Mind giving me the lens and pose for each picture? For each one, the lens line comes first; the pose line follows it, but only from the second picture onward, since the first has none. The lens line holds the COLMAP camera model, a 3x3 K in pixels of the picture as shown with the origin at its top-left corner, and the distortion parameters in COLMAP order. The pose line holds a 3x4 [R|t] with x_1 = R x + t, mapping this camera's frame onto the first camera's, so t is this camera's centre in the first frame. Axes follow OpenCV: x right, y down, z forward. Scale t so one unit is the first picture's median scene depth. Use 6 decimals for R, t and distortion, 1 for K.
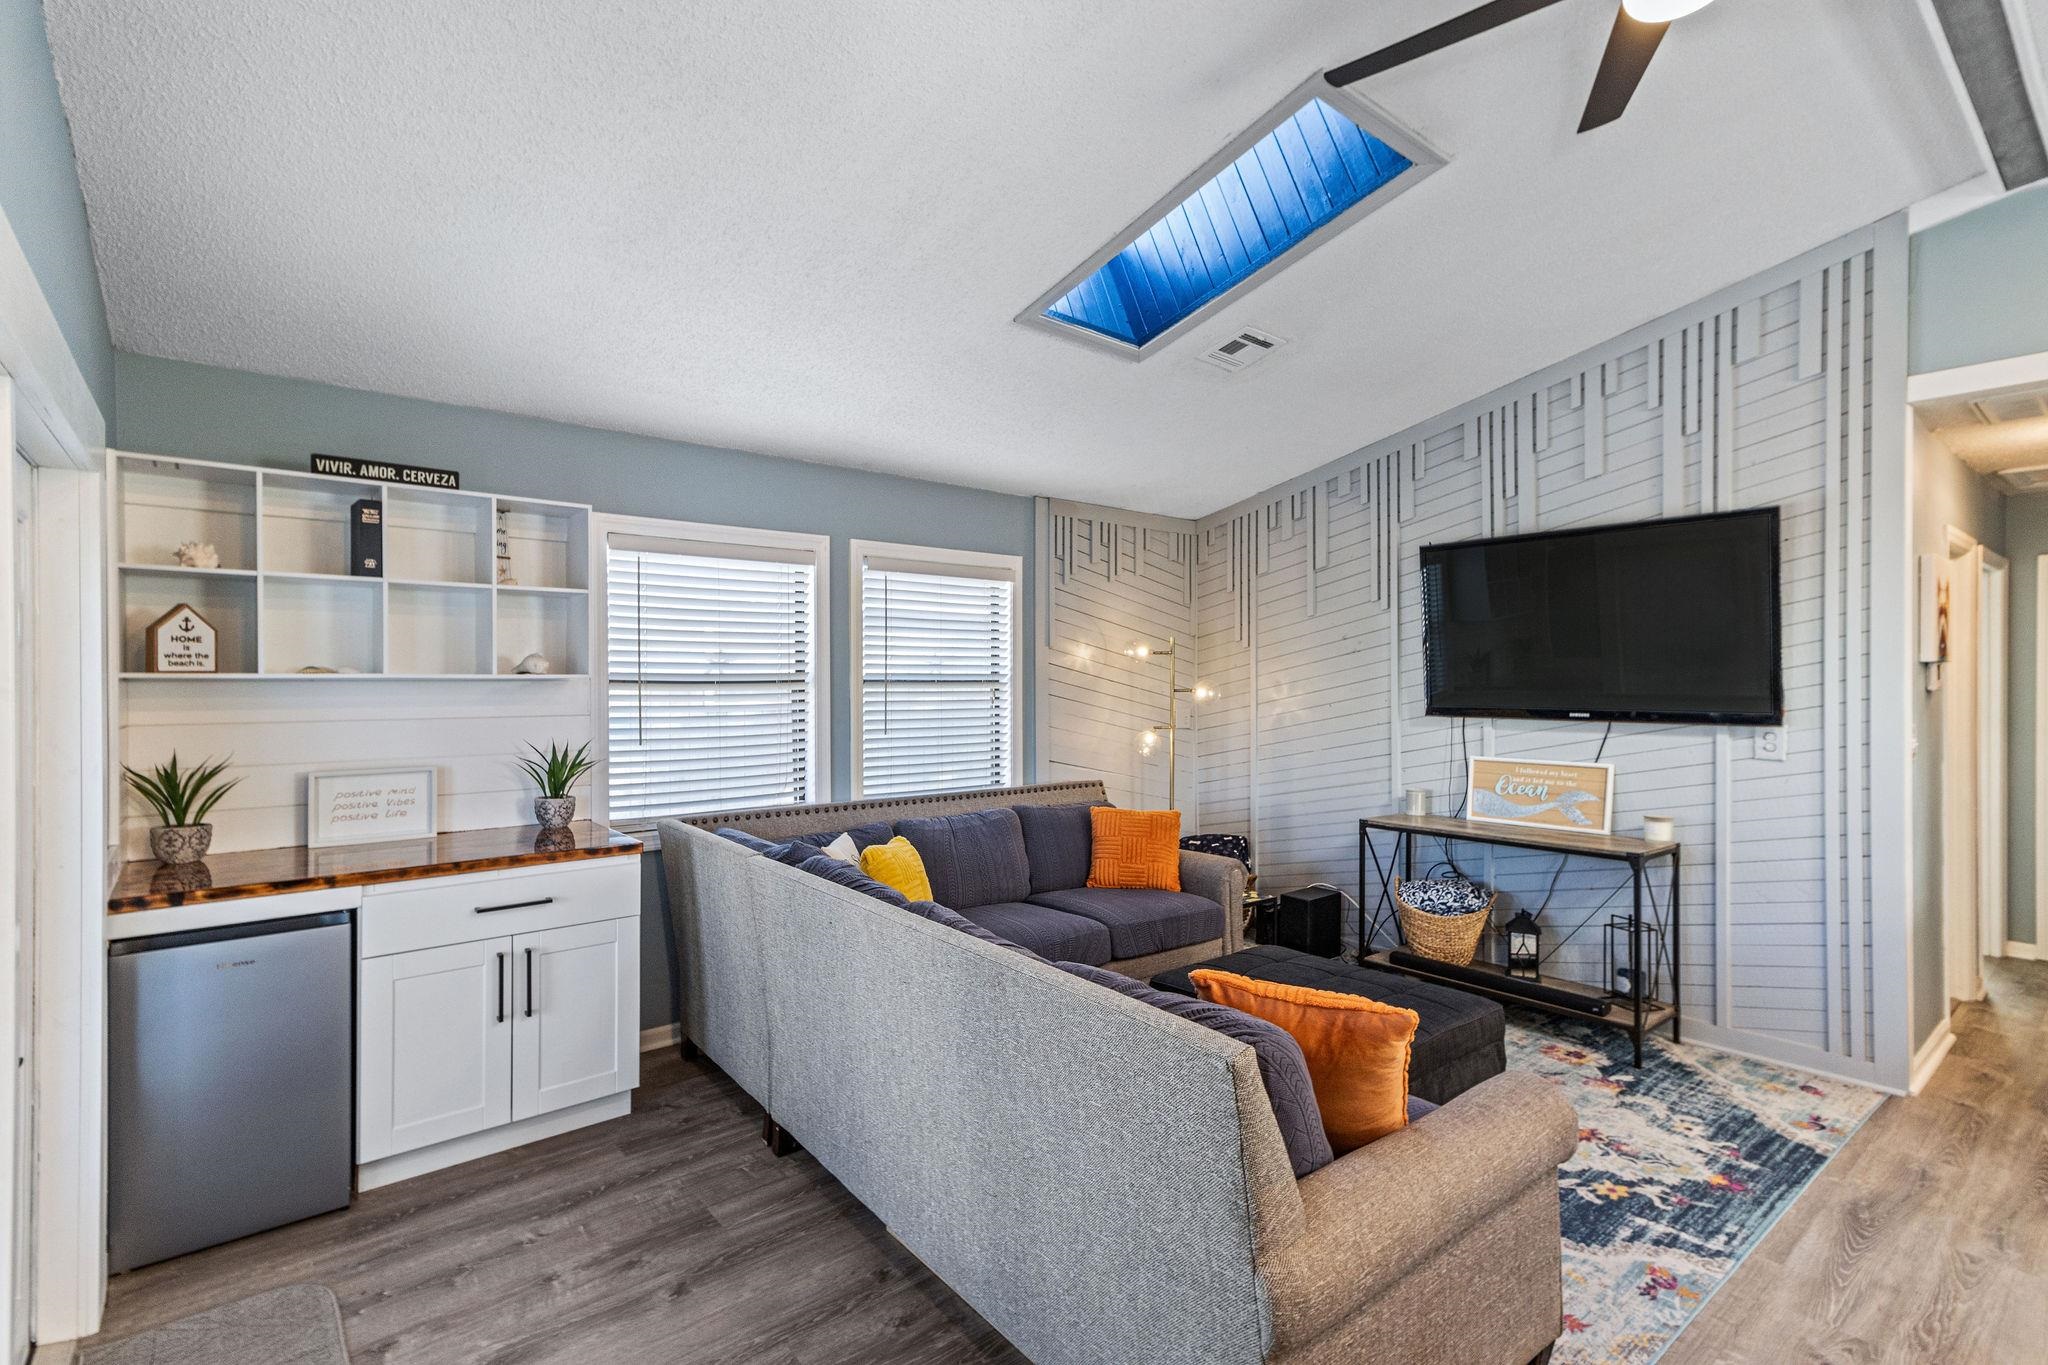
lens RADIAL K [[961.0, 0, 1040.5], [0, 961.0, 681.9], [0, 0, 1]] dist [0.017075, 0.001138]
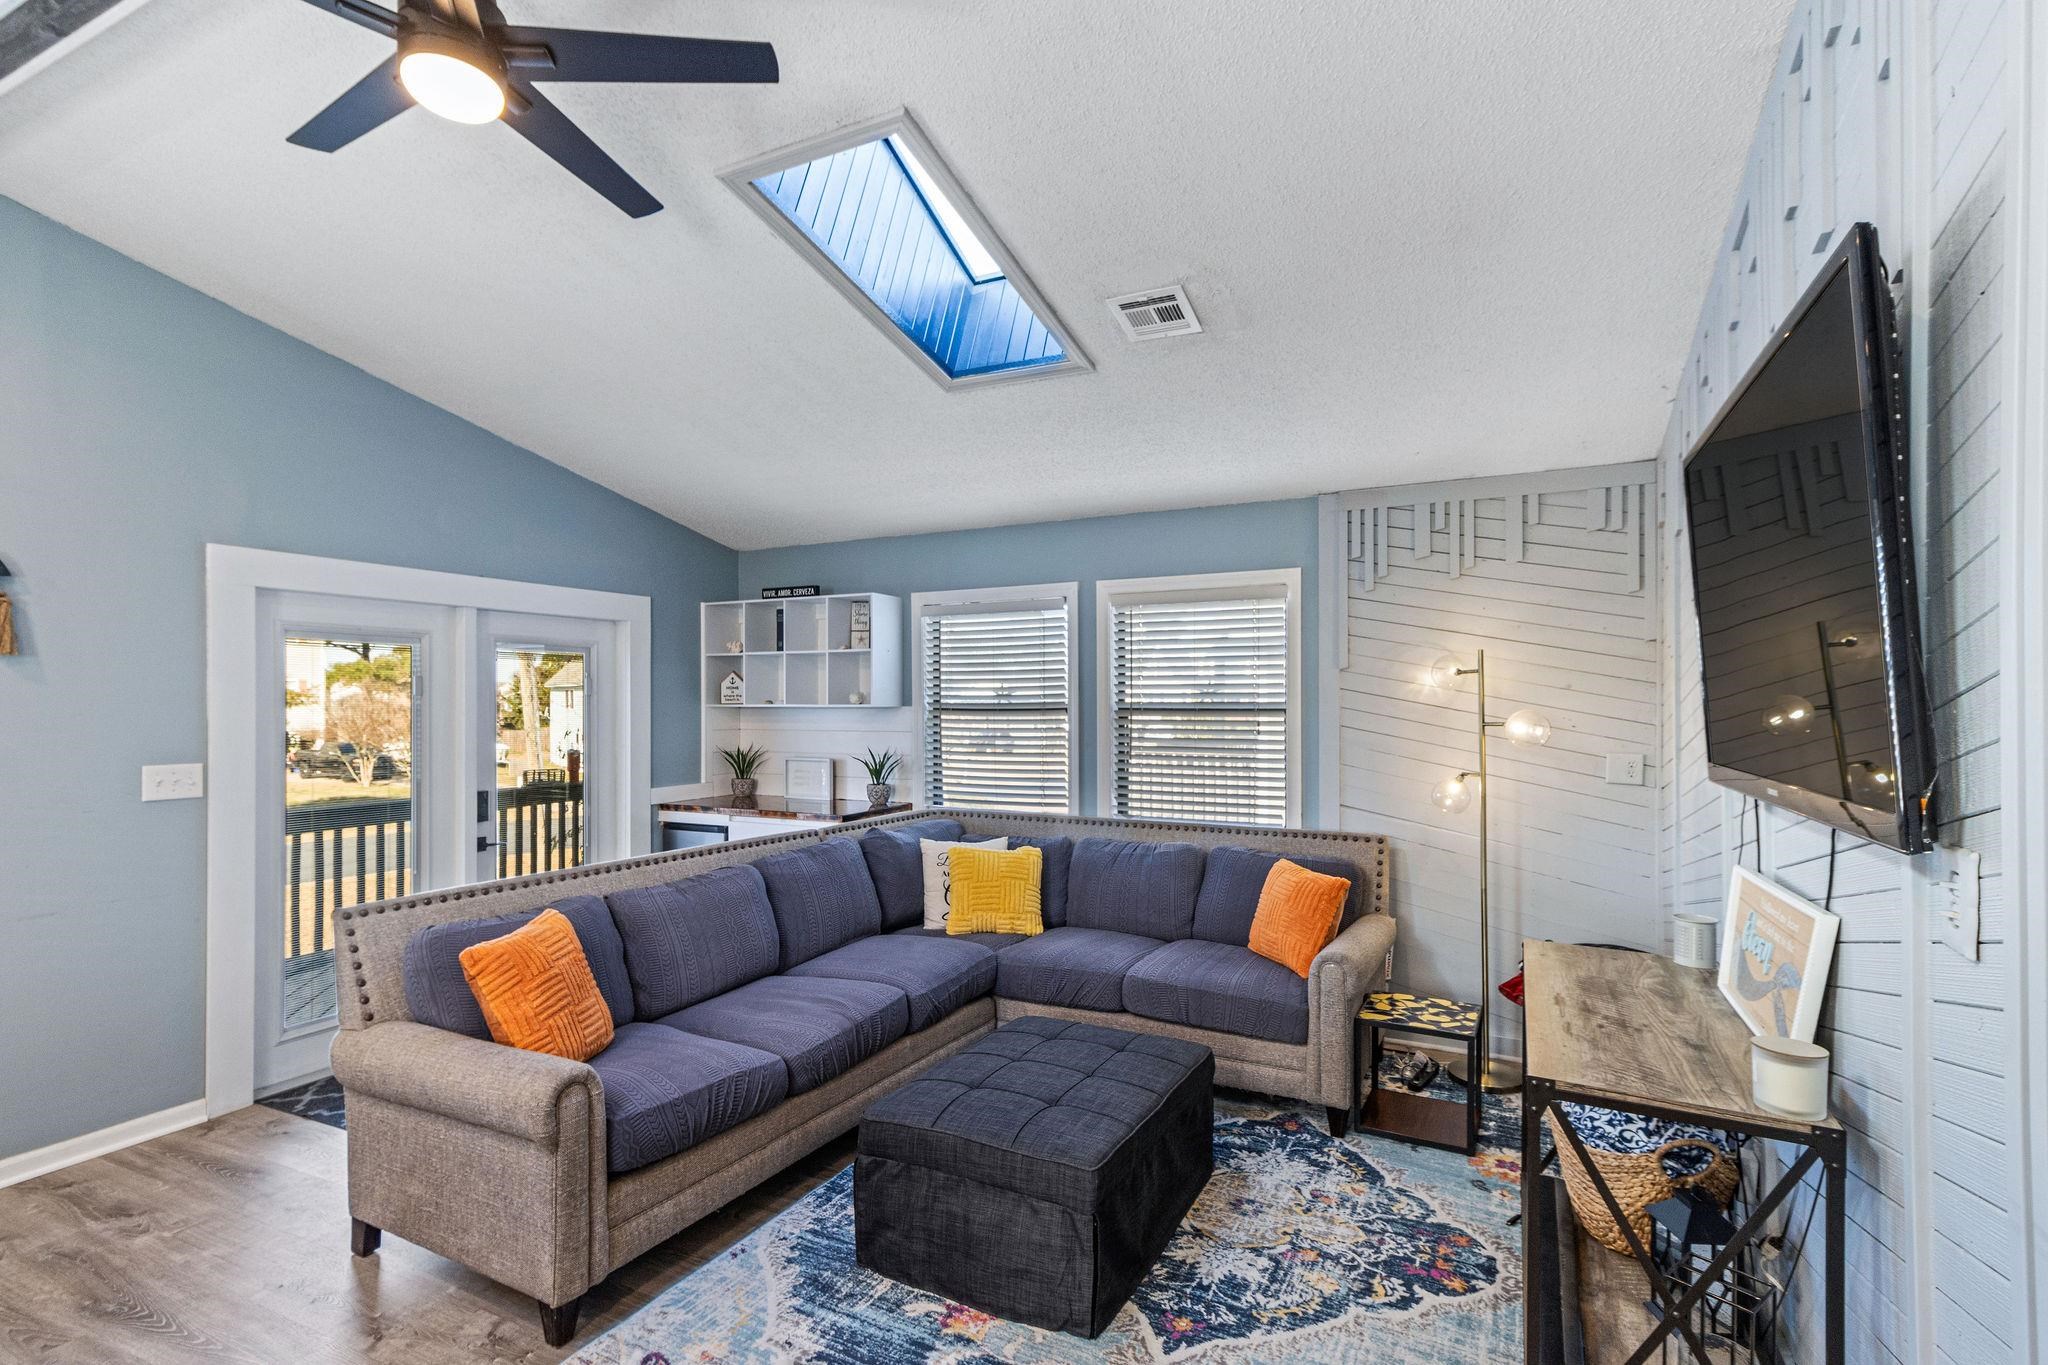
lens RADIAL K [[961.0, 0, 1028.0], [0, 961.0, 714.2], [0, 0, 1]] dist [0.017075, 0.001138]
pose [[0.397703, 0.010818, -0.917450, 0.985147], [-0.000604, 0.999933, 0.011528, -0.009408], [0.917514, -0.004030, 0.397683, 0.598685]]
